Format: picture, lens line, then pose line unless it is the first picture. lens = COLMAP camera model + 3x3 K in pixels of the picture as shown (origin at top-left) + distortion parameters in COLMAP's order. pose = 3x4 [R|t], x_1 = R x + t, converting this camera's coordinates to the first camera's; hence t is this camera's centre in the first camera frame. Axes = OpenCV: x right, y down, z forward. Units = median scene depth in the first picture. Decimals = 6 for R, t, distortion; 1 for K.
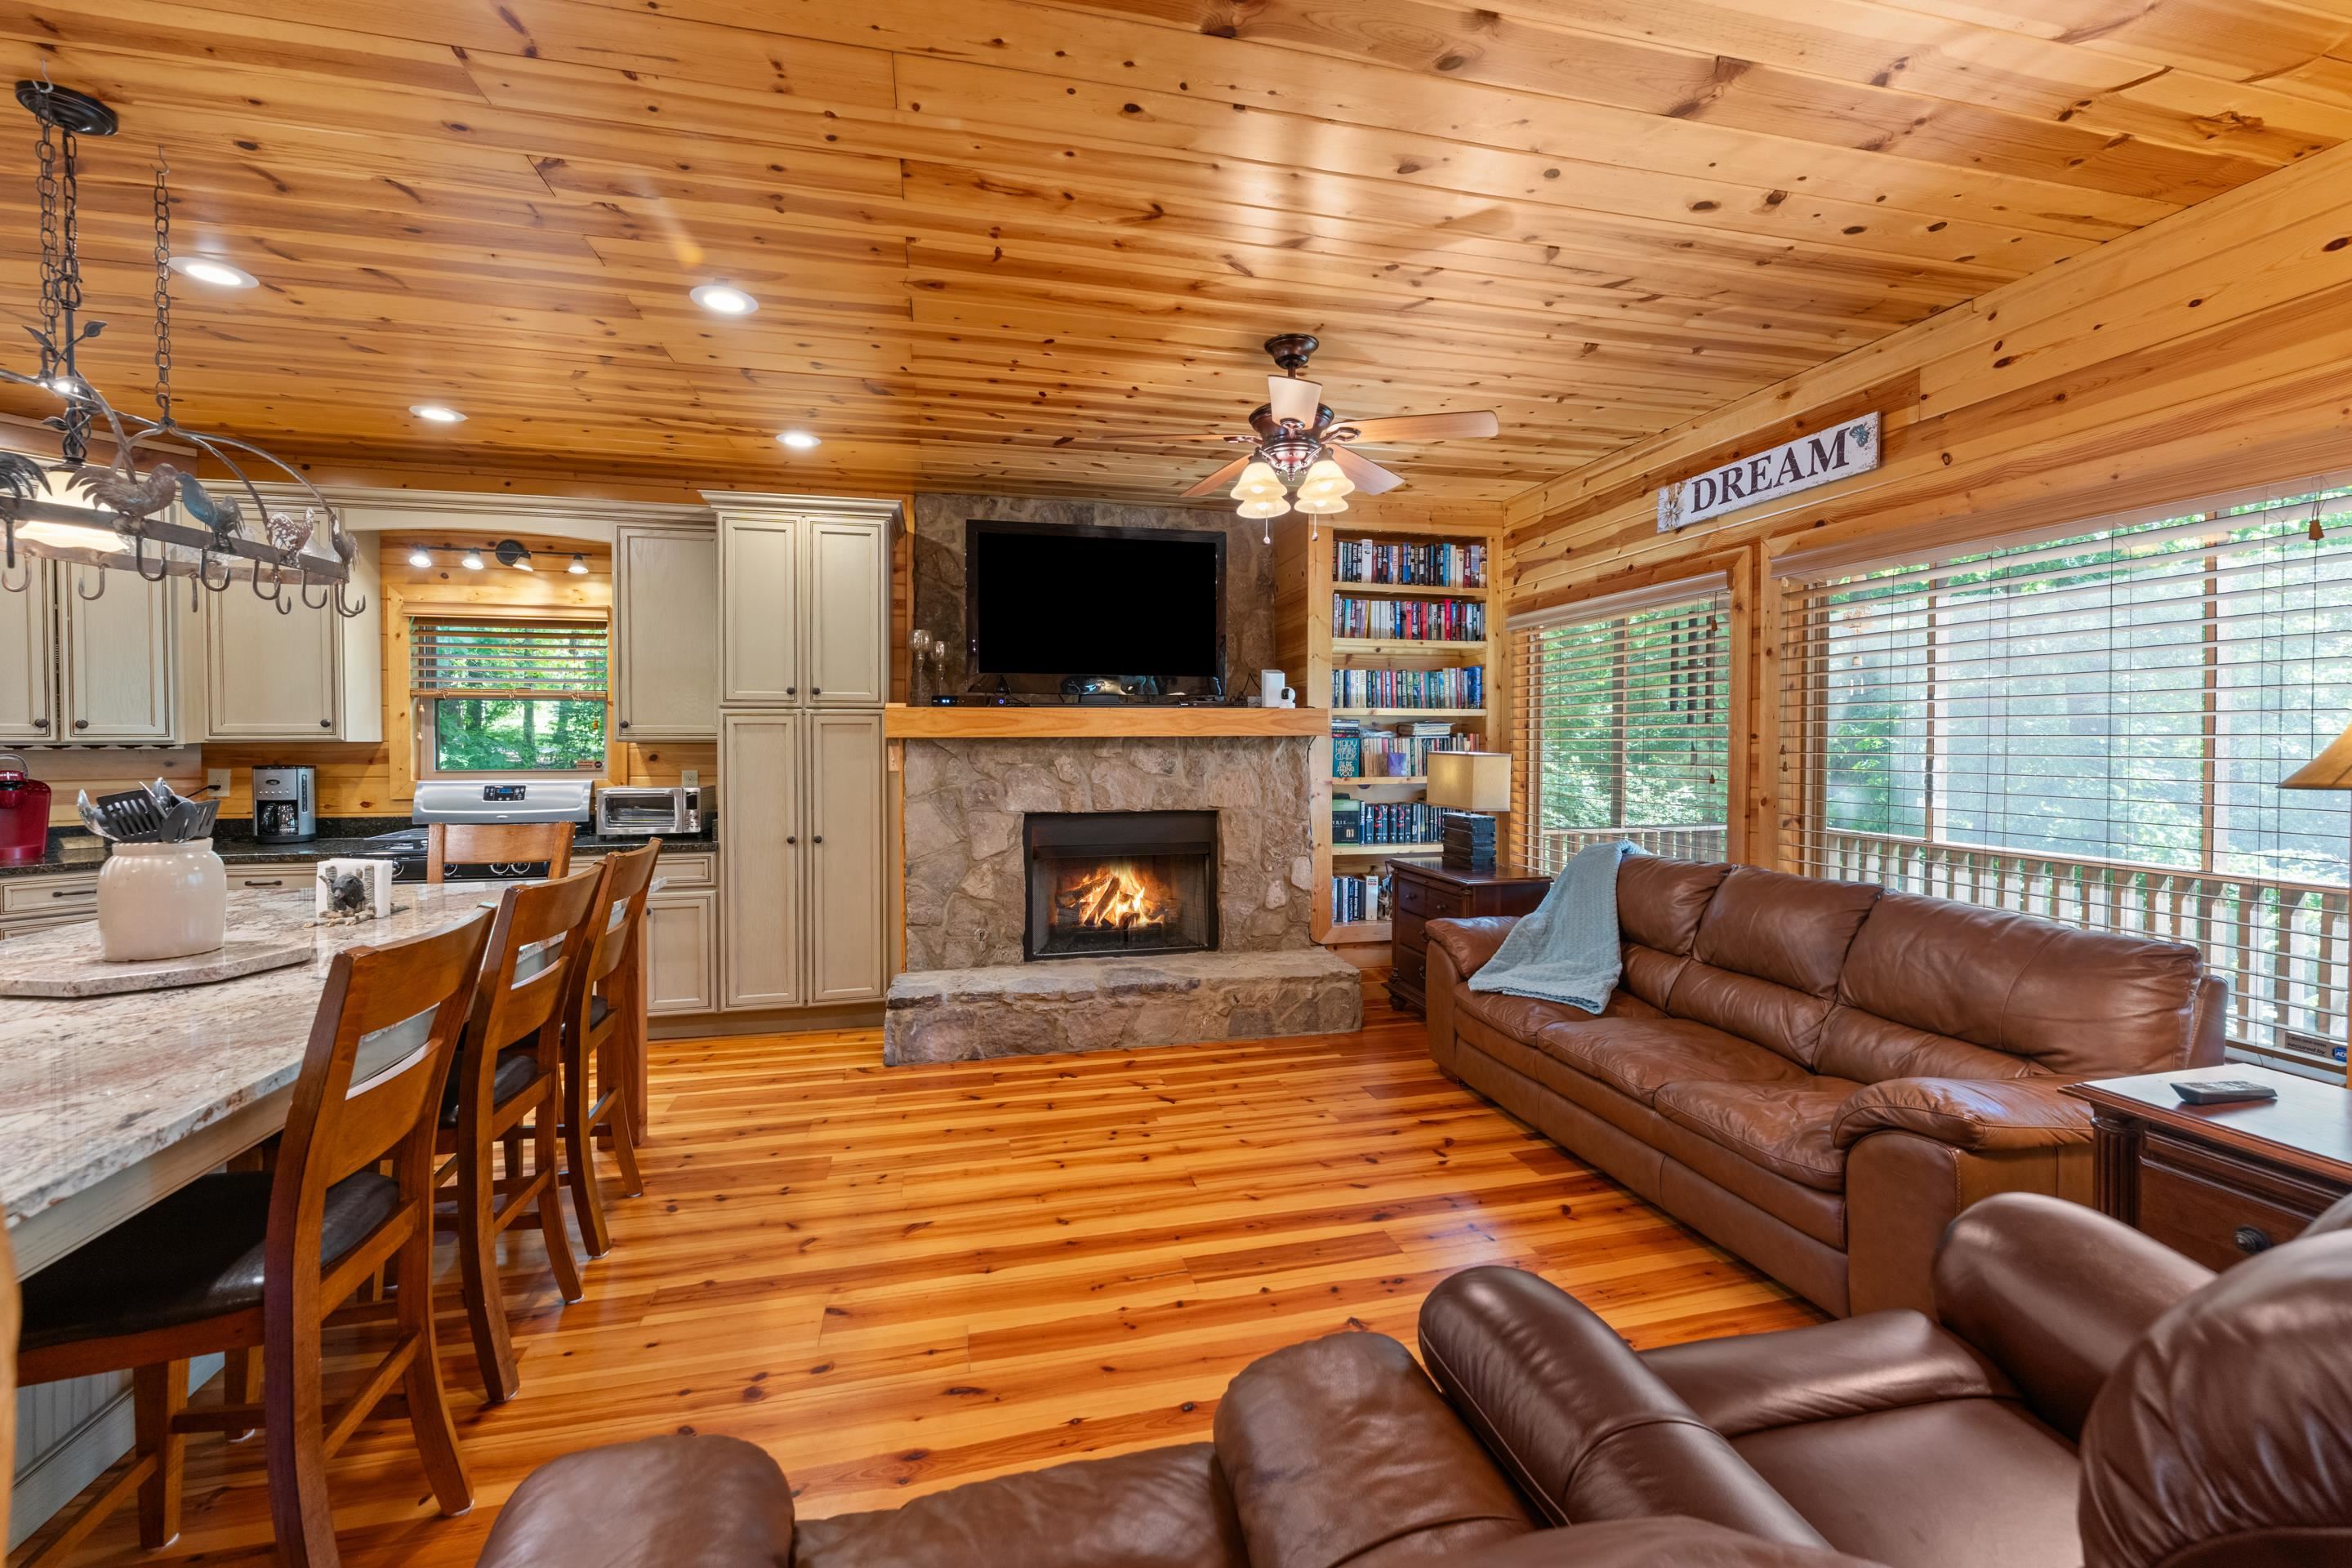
lens RADIAL K [[962.4, 0, 1168.1], [0, 962.4, 753.4], [0, 0, 1]] dist [0.001719, -0.000172]
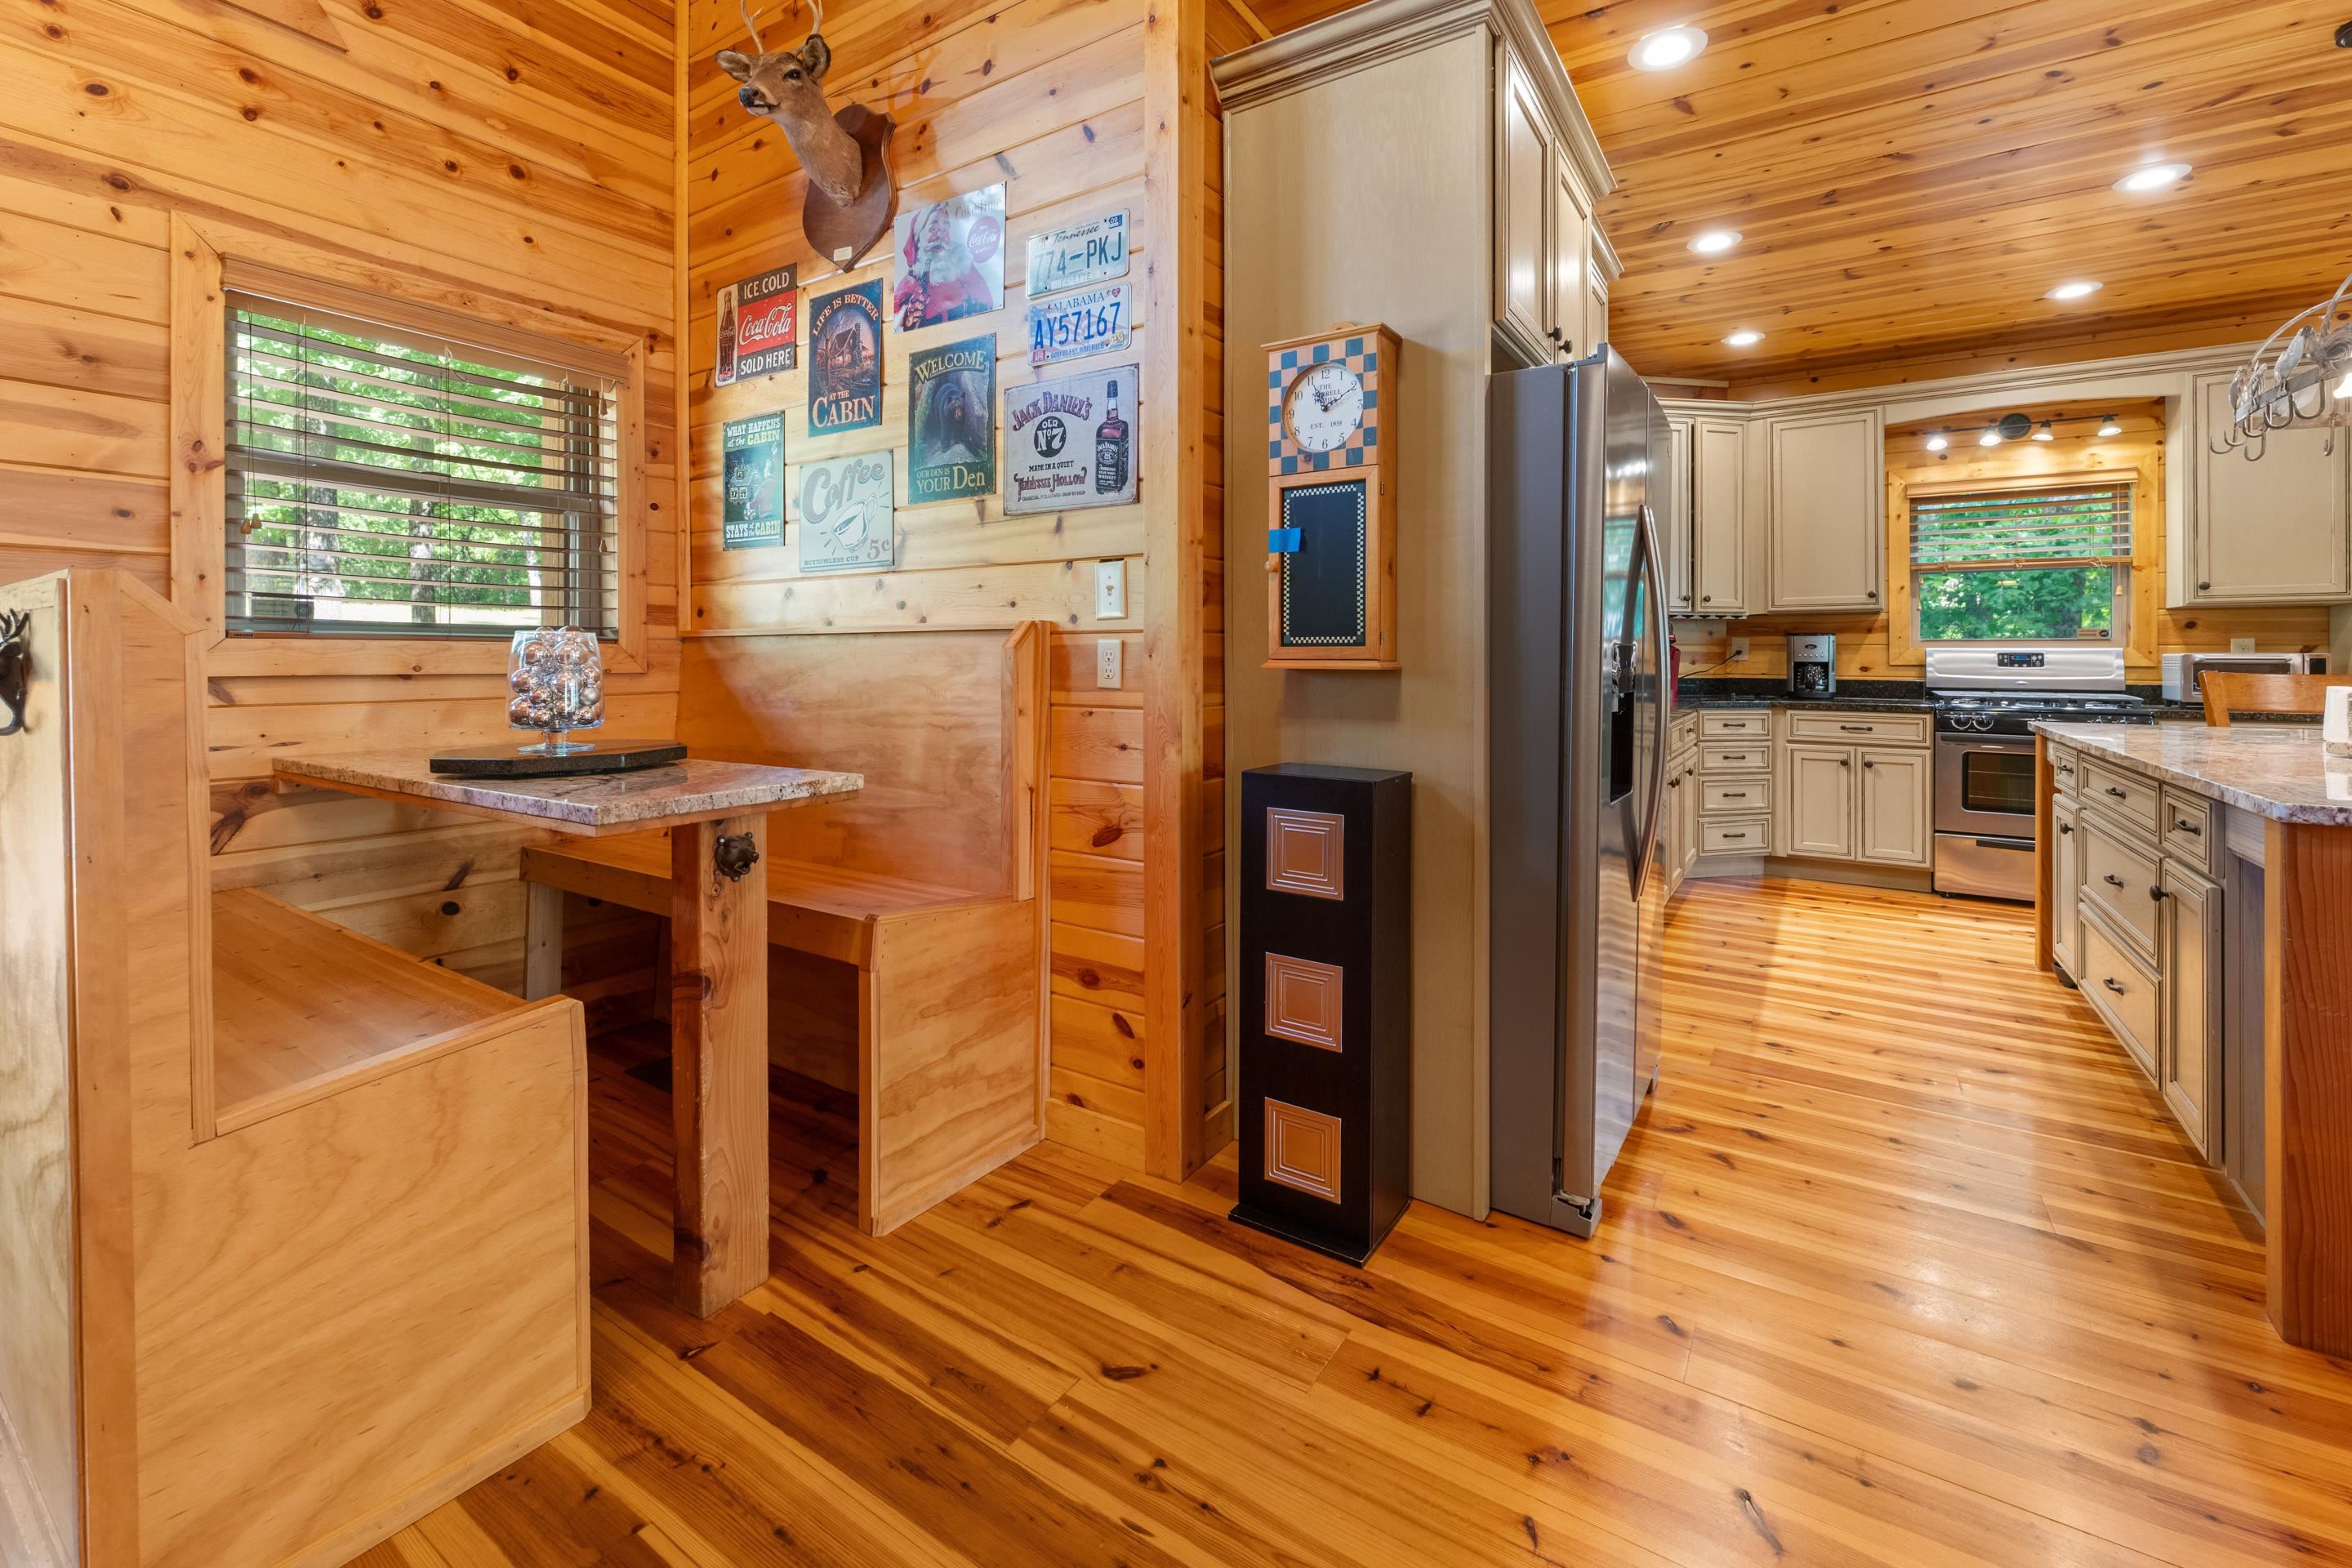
lens RADIAL K [[962.4, 0, 1185.1], [0, 962.4, 665.1], [0, 0, 1]] dist [0.001719, -0.000172]
pose [[0.690308, 0.009294, -0.723456, -0.559474], [-0.010458, 0.999941, 0.002868, 0.053500], [0.723441, 0.005586, 0.690364, -0.354442]]
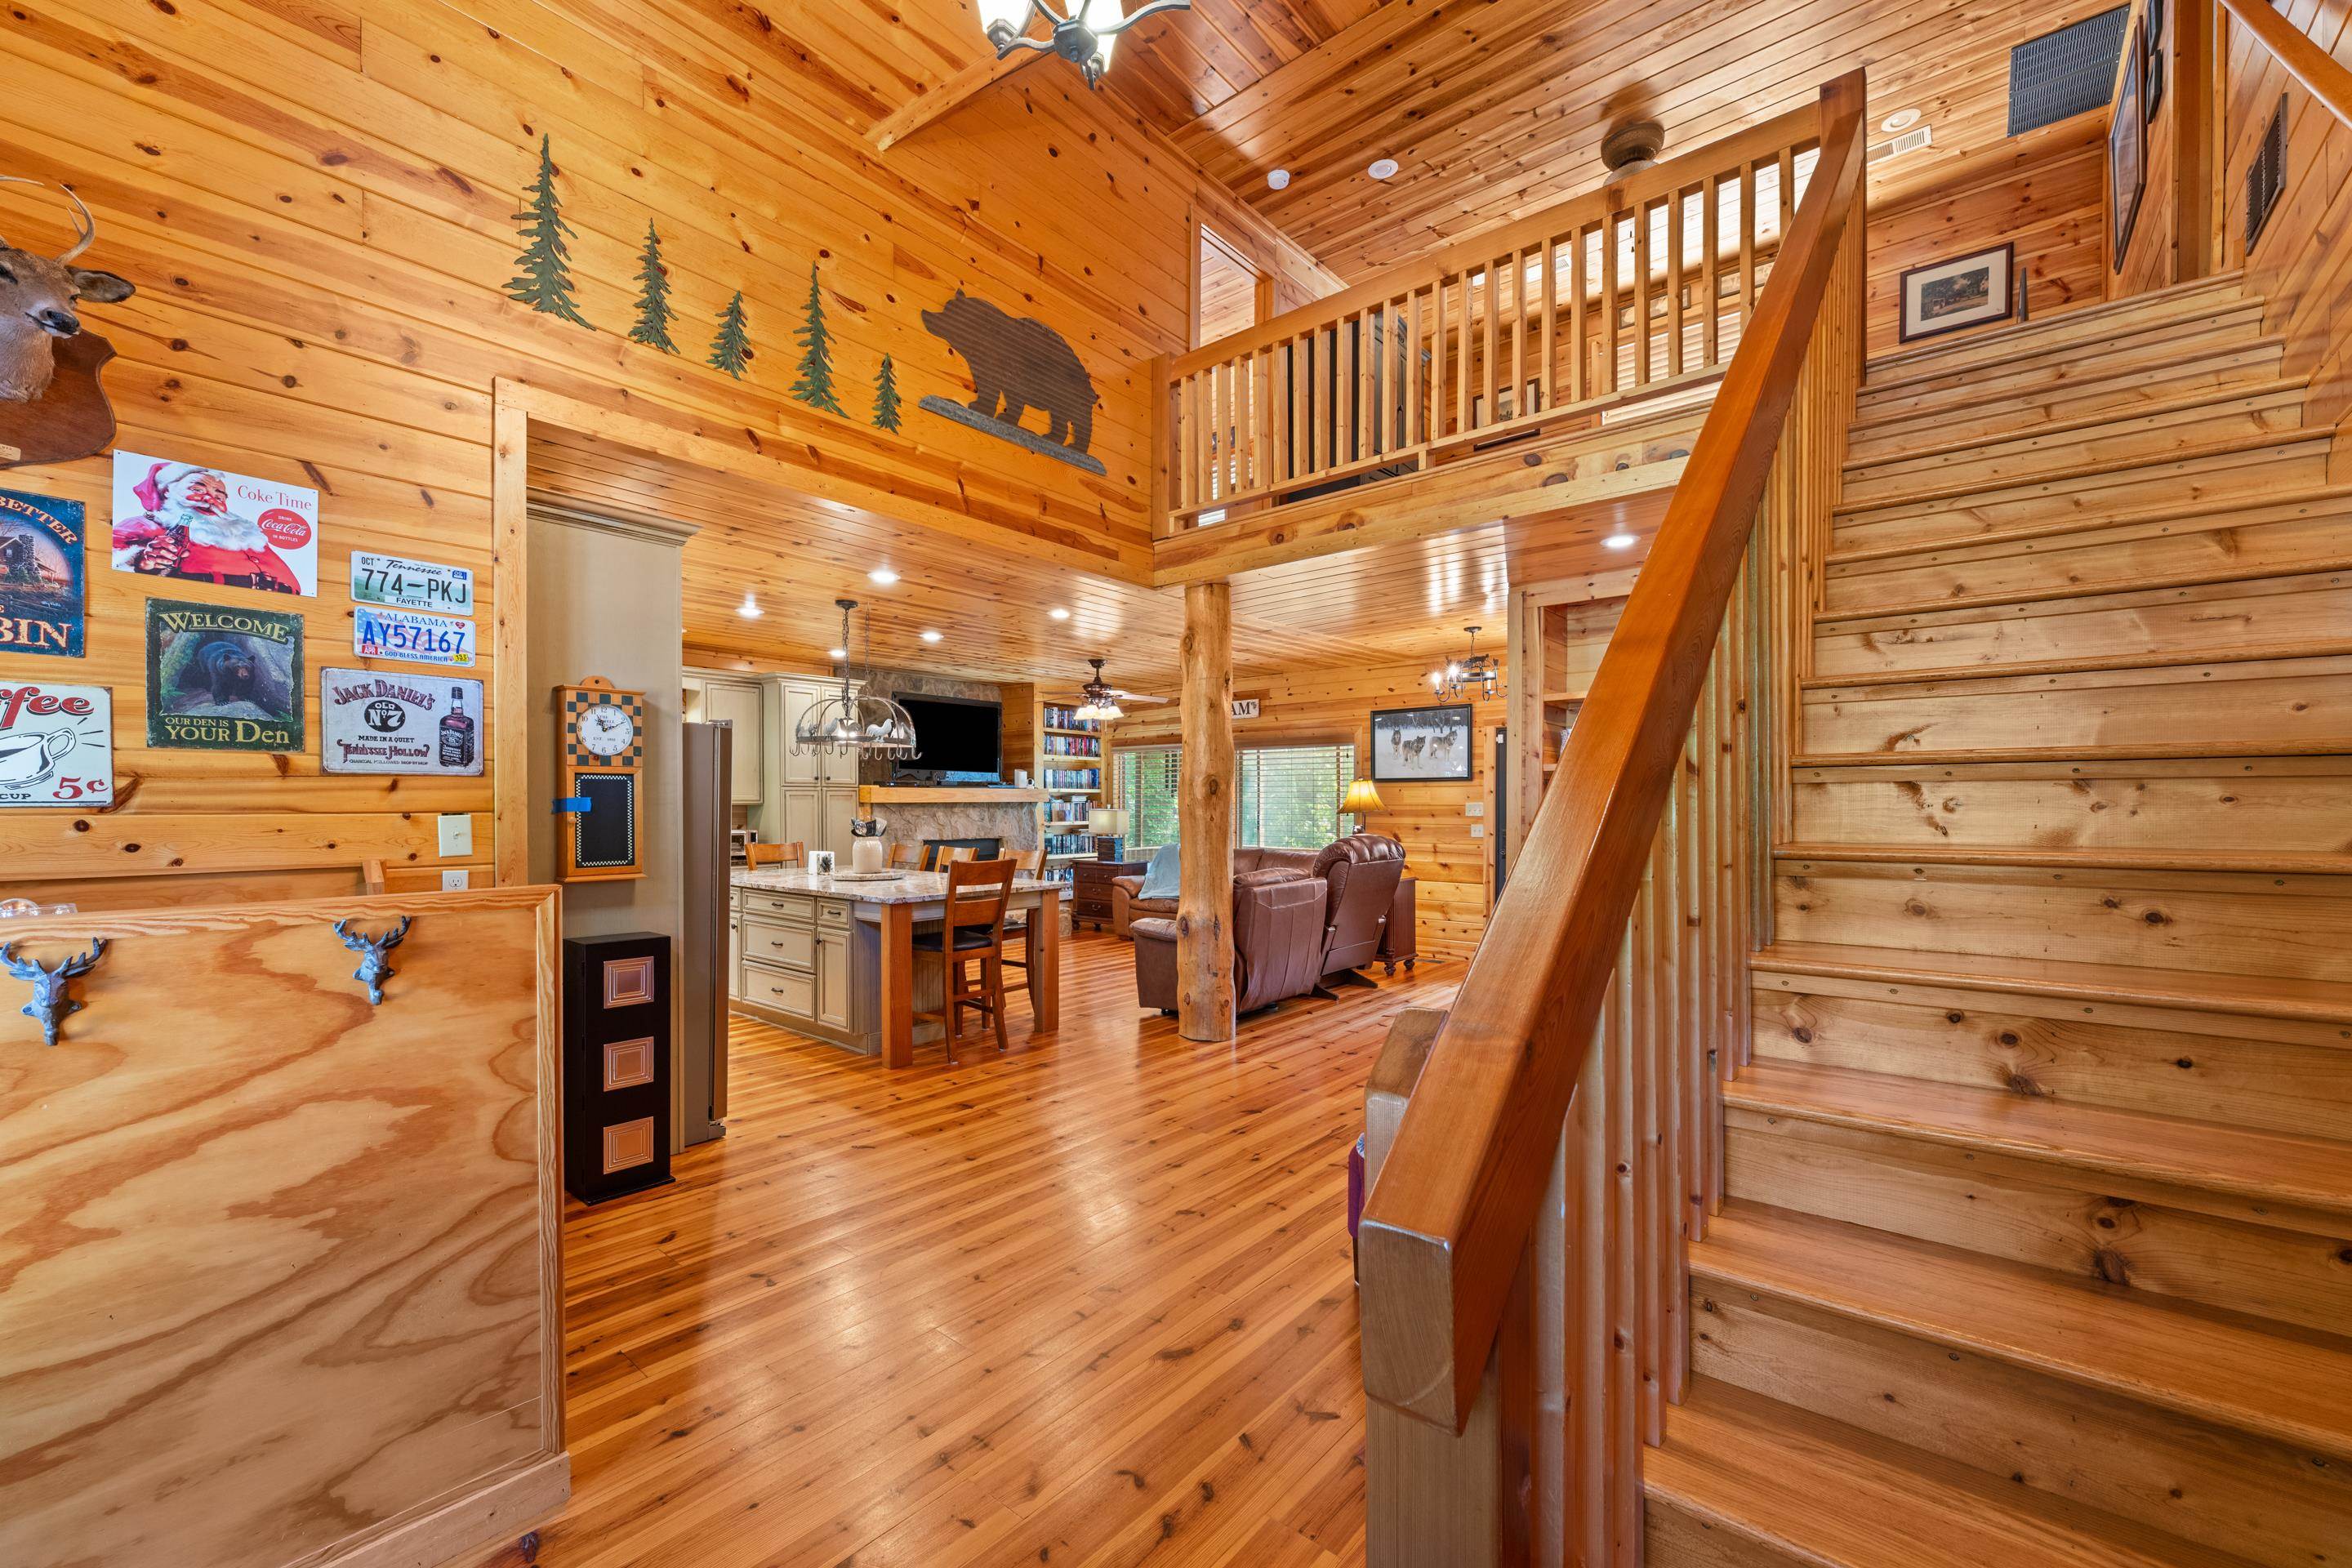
lens RADIAL K [[962.4, 0, 1182.4], [0, 962.4, 798.0], [0, 0, 1]] dist [0.001719, -0.000172]
pose [[0.790774, 0.006232, 0.612076, -0.957425], [0.001188, 0.999931, -0.011717, -0.001926], [-0.612107, 0.009993, 0.790712, -0.915600]]
